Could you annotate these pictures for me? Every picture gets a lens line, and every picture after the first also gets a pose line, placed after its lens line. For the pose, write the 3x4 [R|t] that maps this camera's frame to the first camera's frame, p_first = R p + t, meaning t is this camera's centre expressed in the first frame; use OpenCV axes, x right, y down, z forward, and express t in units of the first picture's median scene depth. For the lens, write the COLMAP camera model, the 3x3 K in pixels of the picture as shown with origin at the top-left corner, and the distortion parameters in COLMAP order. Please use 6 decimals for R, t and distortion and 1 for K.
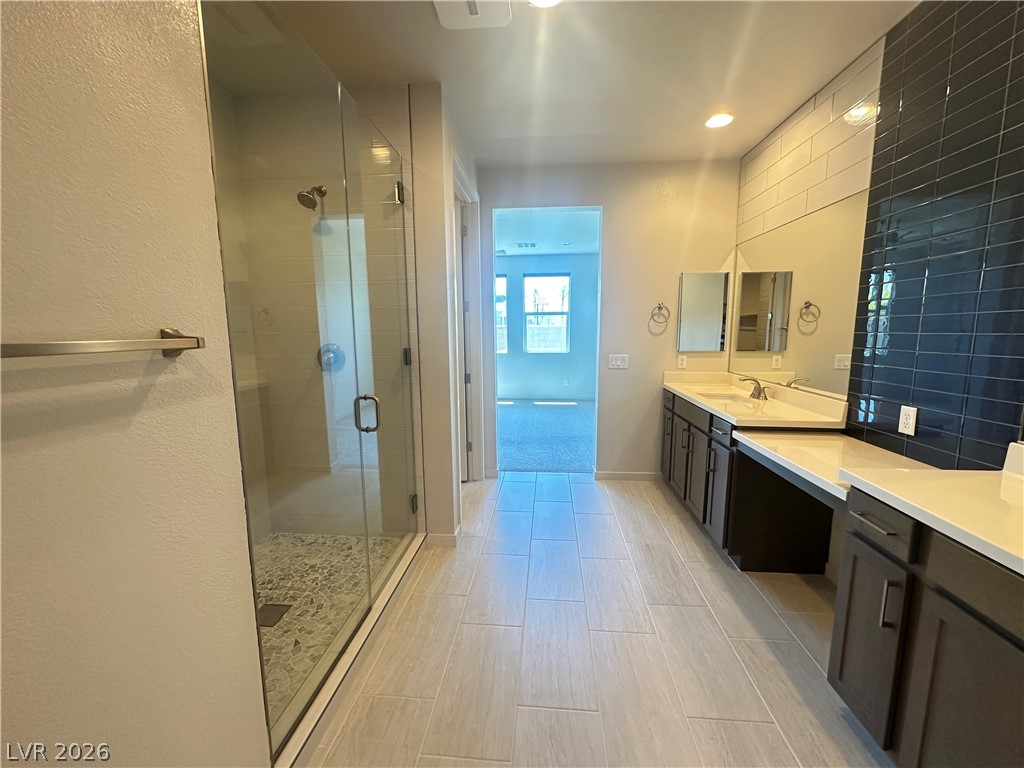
lens RADIAL K [[408.8, 0, 513.0], [0, 408.8, 383.6], [0, 0, 1]] dist [-0.001950, 0.000969]
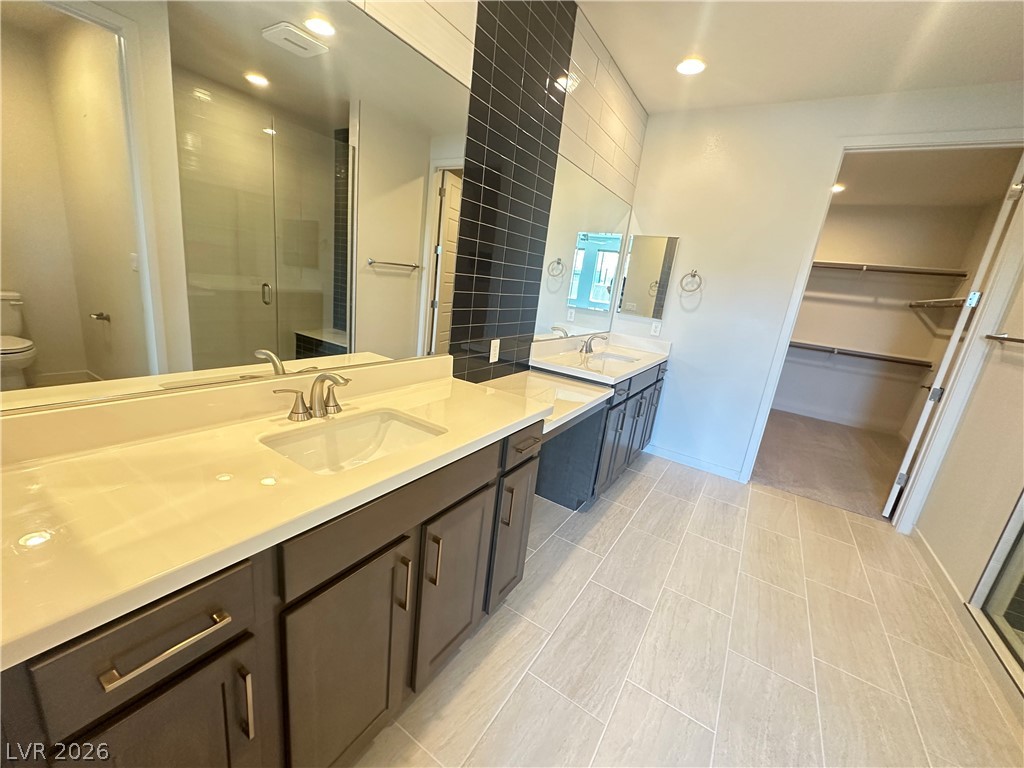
lens RADIAL K [[408.8, 0, 513.7], [0, 408.8, 381.3], [0, 0, 1]] dist [-0.001950, 0.000969]
pose [[-0.880360, -0.213411, 0.423583, 0.272196], [-0.051583, 0.930839, 0.361771, -0.195249], [-0.471494, 0.296638, -0.830481, 1.452868]]
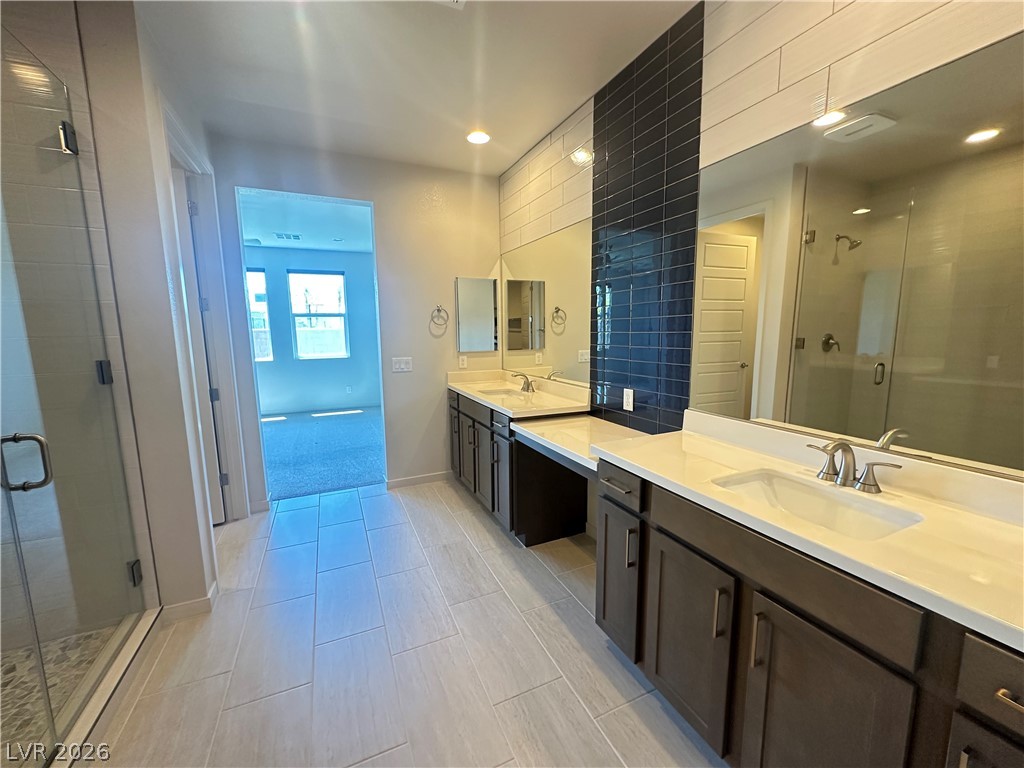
lens RADIAL K [[408.8, 0, 511.6], [0, 408.8, 384.0], [0, 0, 1]] dist [-0.001950, 0.000969]
pose [[0.871883, -0.070410, 0.484625, 0.014266], [0.073111, 0.997234, 0.013352, -0.002799], [-0.484225, 0.023790, 0.874620, 0.032767]]
